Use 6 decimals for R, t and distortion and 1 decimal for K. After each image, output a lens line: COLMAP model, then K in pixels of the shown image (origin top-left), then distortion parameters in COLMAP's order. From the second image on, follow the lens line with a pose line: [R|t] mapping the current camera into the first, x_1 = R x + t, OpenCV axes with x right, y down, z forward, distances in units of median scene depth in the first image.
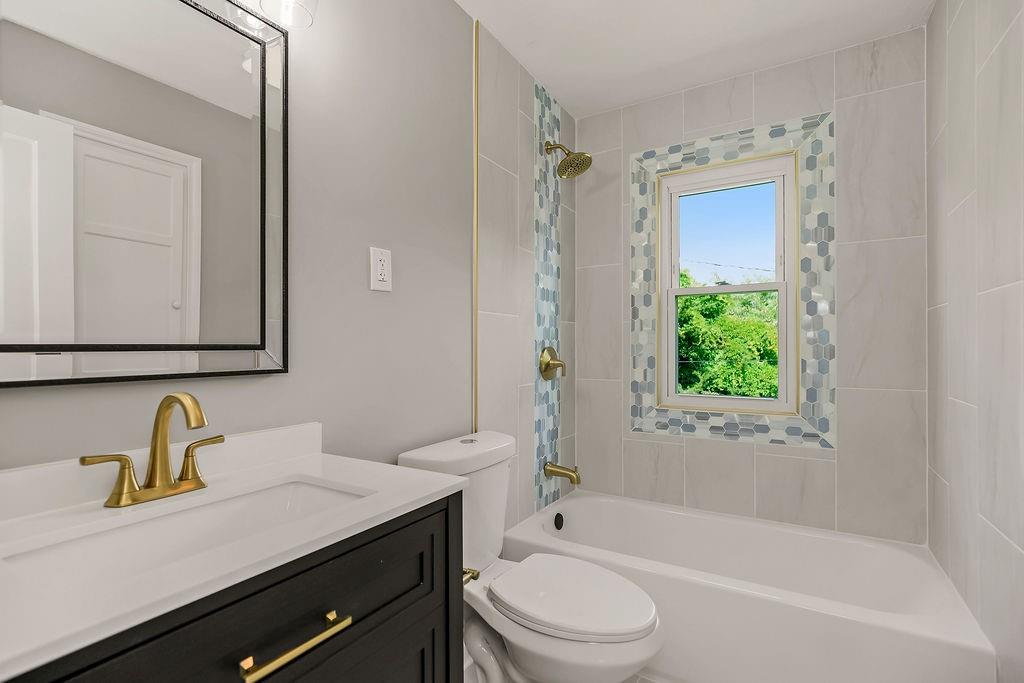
lens RADIAL K [[481.7, 0, 516.7], [0, 481.7, 348.4], [0, 0, 1]] dist [-0.005661, 0.007755]
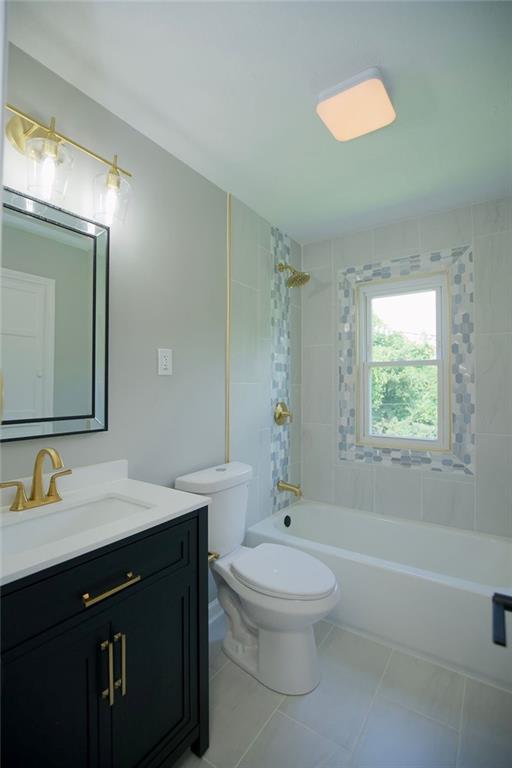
lens RADIAL K [[361.3, 0, 257.0], [0, 361.3, 382.0], [0, 0, 1]] dist [-0.005661, 0.007755]
pose [[0.998409, -0.000475, -0.056393, 0.064248], [-0.000326, 0.999899, -0.014201, -0.058066], [0.056394, 0.014197, 0.998308, -0.129634]]
